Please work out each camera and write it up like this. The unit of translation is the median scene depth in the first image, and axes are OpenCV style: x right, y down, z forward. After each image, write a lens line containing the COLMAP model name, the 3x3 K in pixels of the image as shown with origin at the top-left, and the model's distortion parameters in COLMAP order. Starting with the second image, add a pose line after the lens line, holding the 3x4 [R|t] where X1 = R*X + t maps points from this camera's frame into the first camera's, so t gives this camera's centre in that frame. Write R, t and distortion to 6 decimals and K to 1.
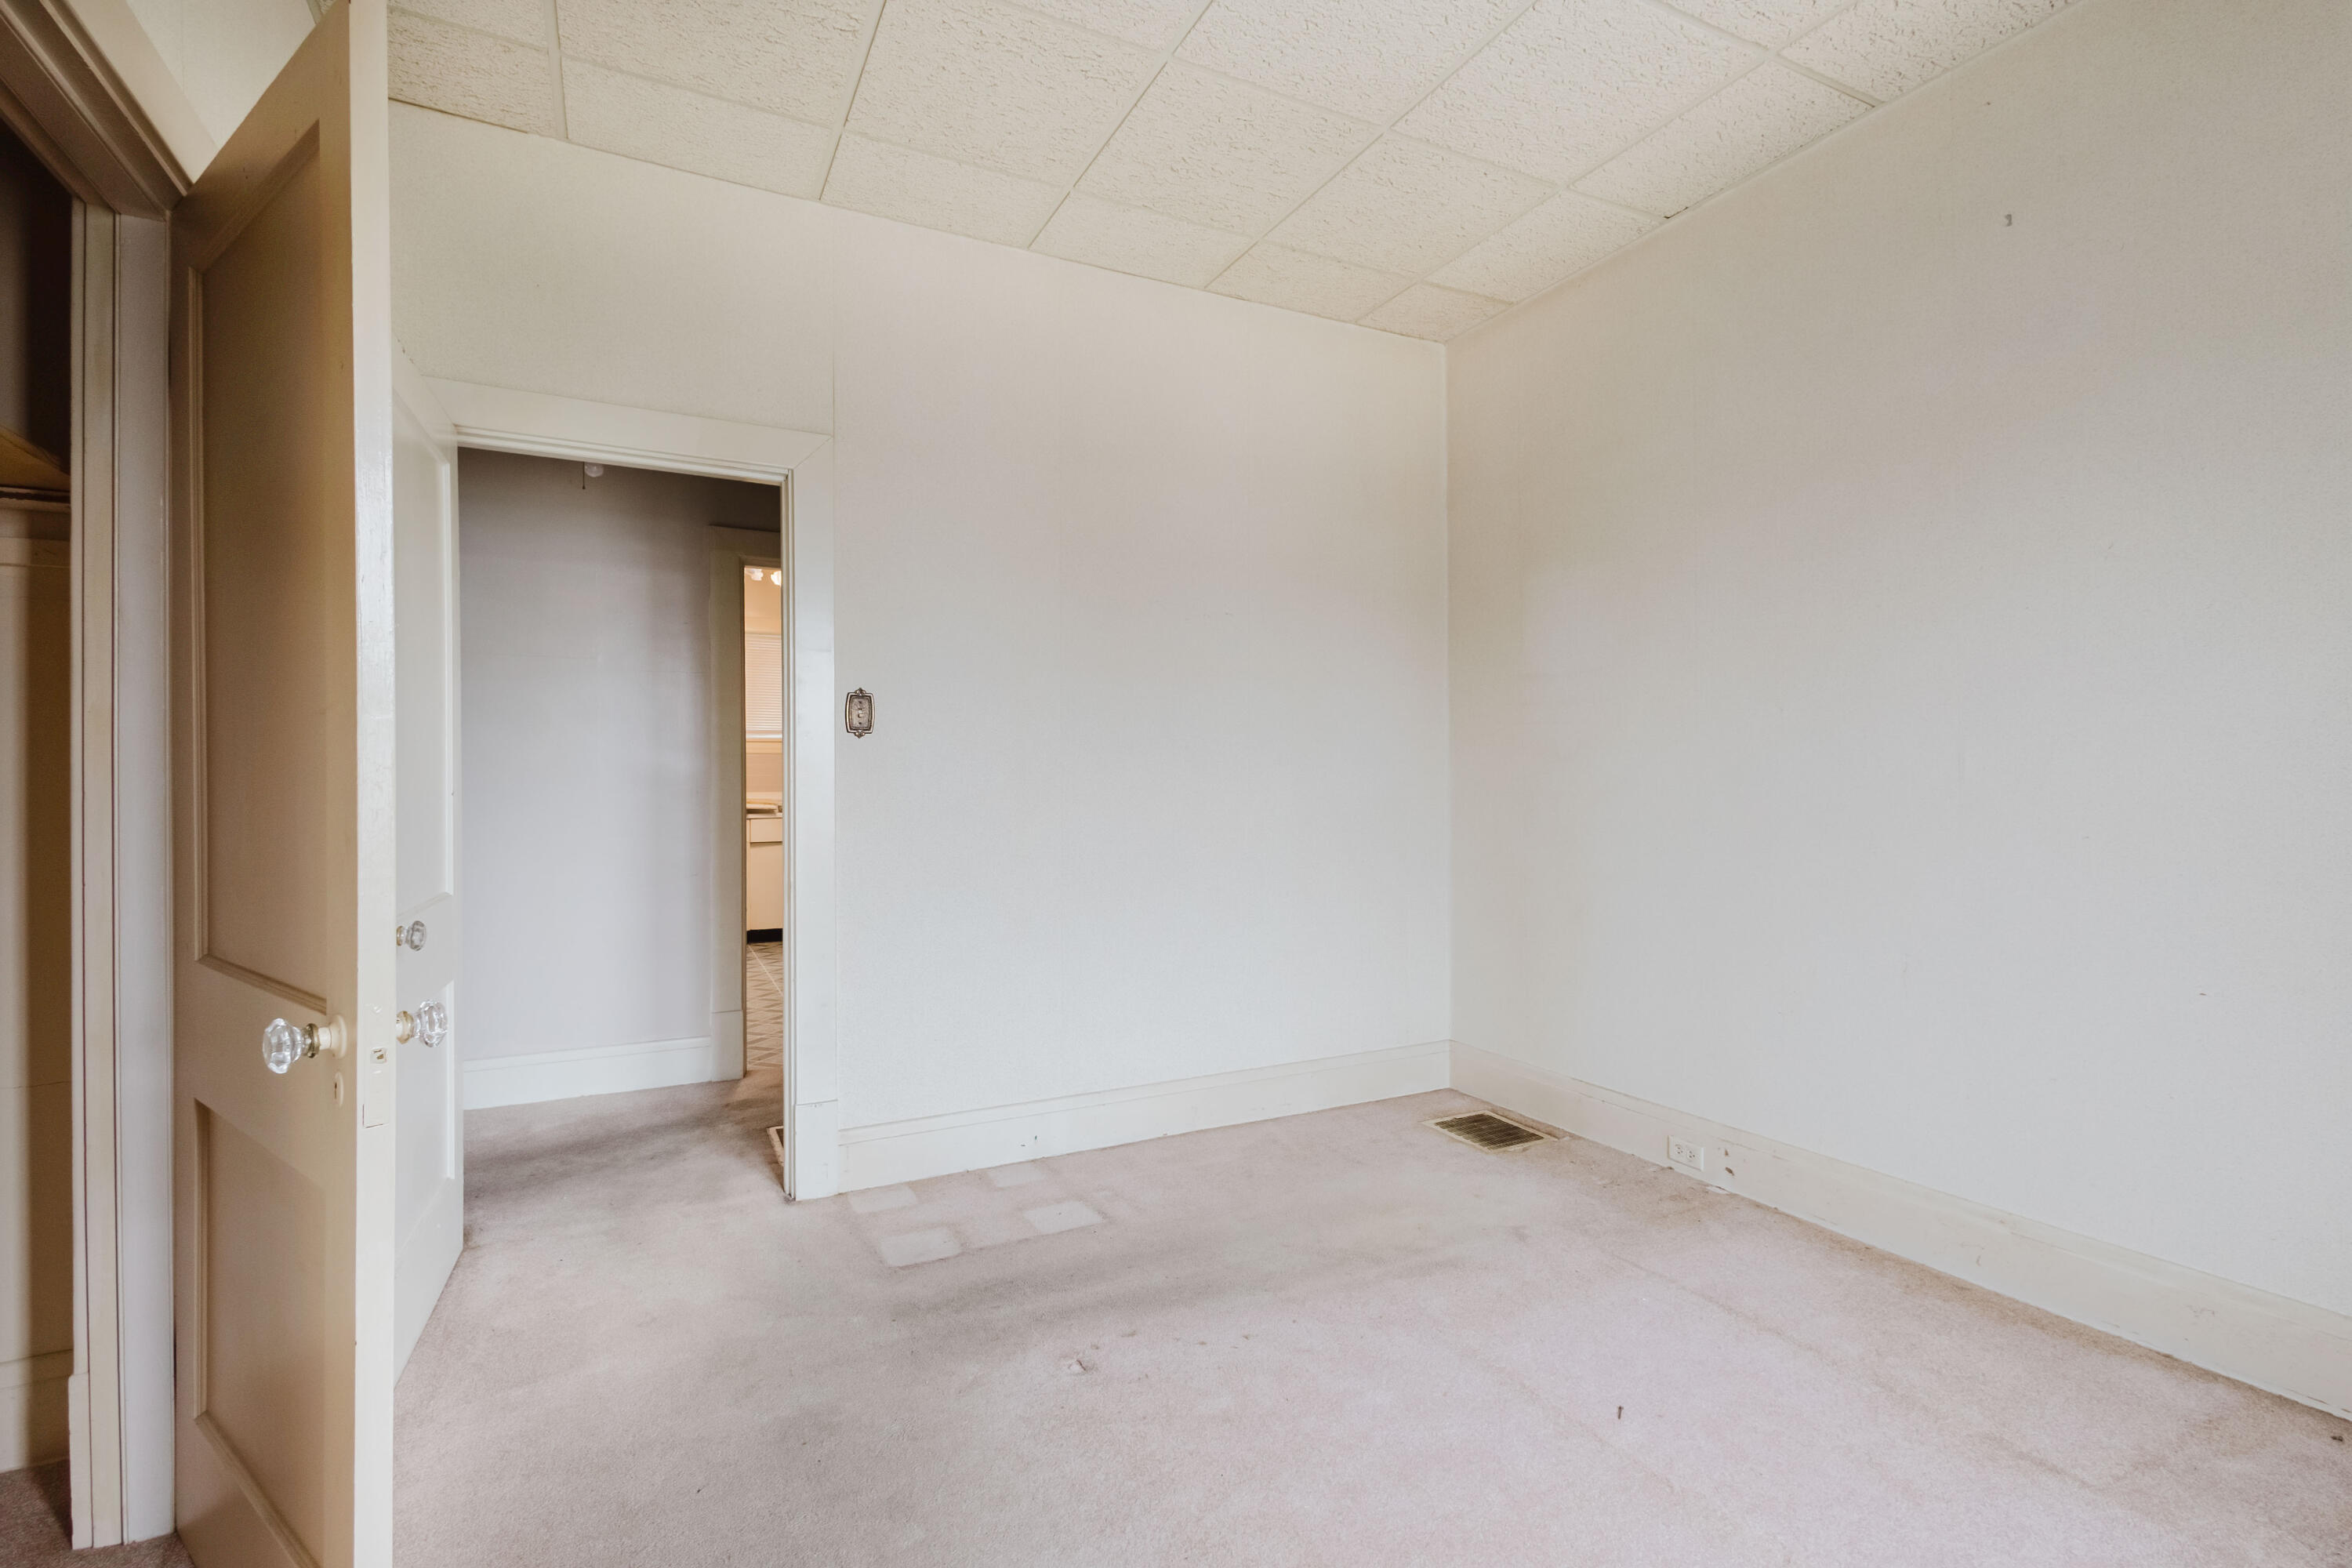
lens RADIAL K [[1080.4, 0, 1178.5], [0, 1080.4, 782.8], [0, 0, 1]] dist [0.012305, -0.001414]
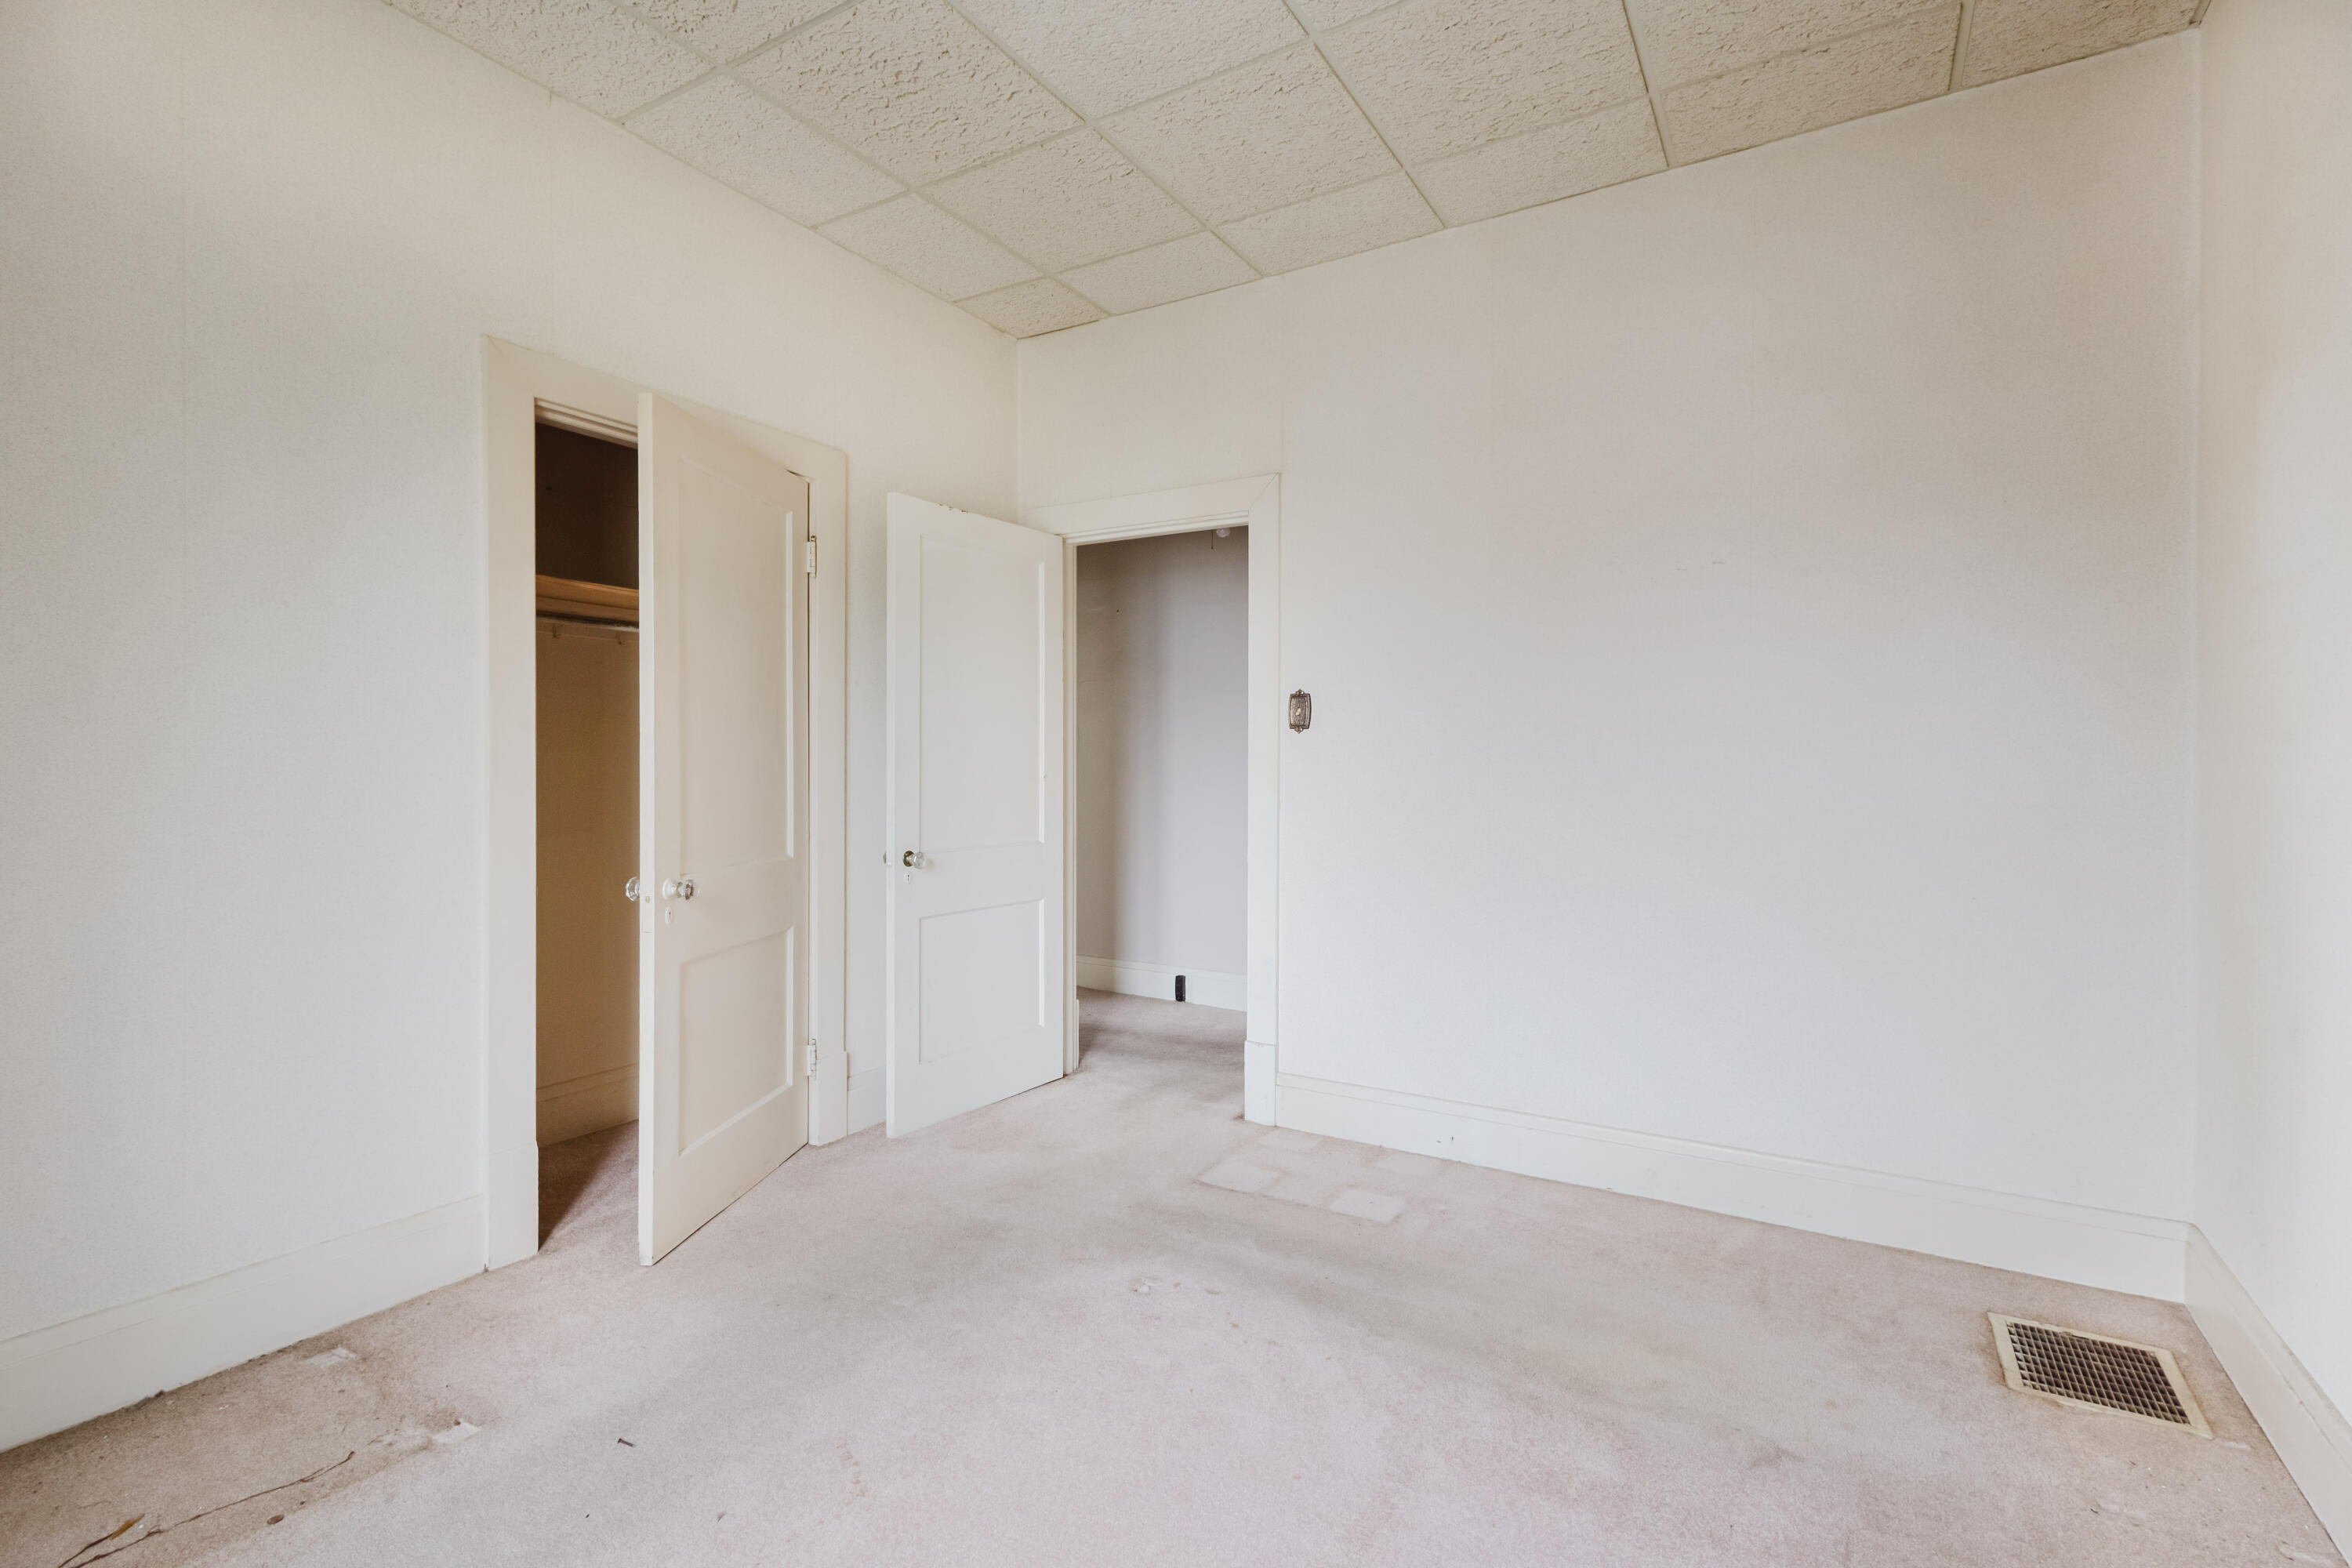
lens RADIAL K [[1080.4, 0, 1193.1], [0, 1080.4, 783.4], [0, 0, 1]] dist [0.012305, -0.001414]
pose [[0.529198, 0.017425, -0.848319, 0.606214], [-0.011478, 0.999845, 0.013377, -0.002852], [0.848421, 0.002658, 0.529316, 0.303459]]
